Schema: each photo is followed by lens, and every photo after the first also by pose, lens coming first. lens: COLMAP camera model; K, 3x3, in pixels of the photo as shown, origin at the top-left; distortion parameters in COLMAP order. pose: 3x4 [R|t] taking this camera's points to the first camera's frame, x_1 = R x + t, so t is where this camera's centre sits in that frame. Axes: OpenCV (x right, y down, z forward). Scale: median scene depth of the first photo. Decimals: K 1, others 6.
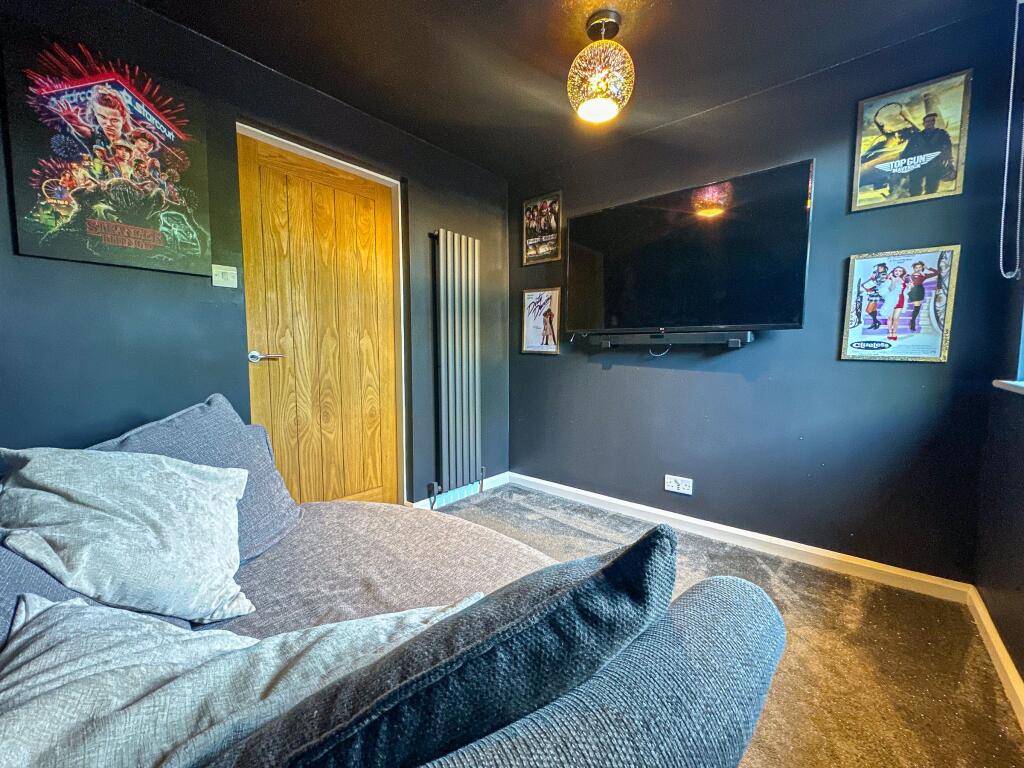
lens RADIAL K [[412.3, 0, 512.2], [0, 412.3, 384.3], [0, 0, 1]] dist [-0.004493, 0.000873]
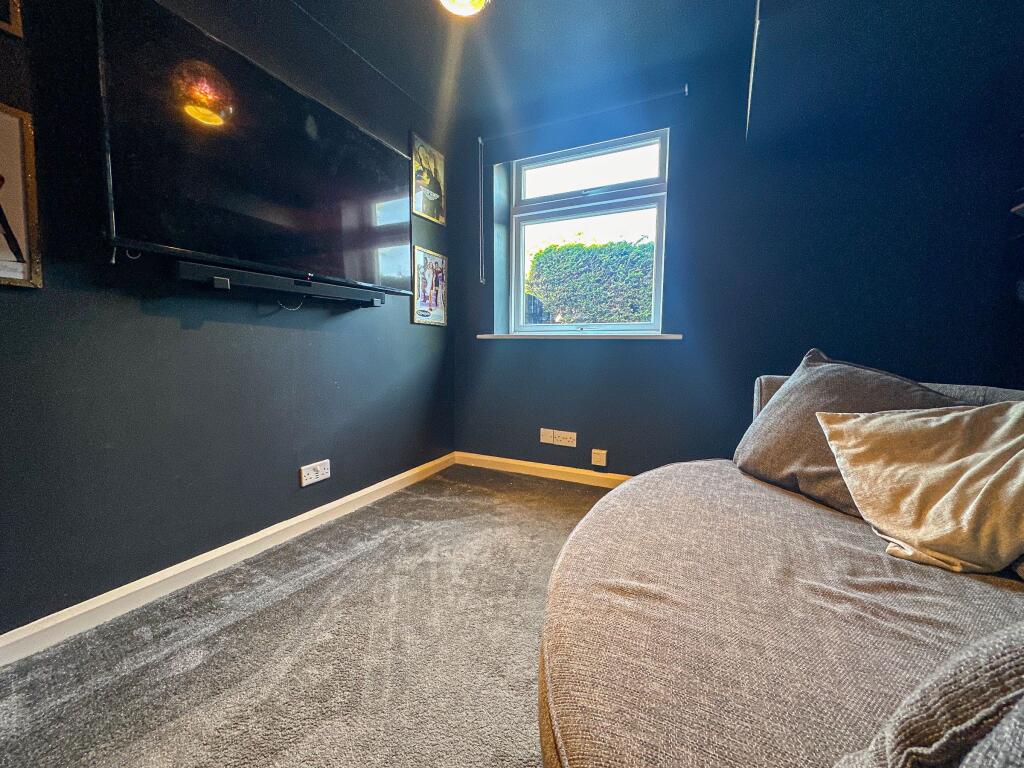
lens RADIAL K [[412.3, 0, 511.9], [0, 412.3, 383.7], [0, 0, 1]] dist [-0.004493, 0.000873]
pose [[-0.243707, -0.093318, 0.965349, -0.629541], [0.070234, 0.991049, 0.113533, 0.006643], [-0.967302, 0.095470, -0.234971, 1.094476]]
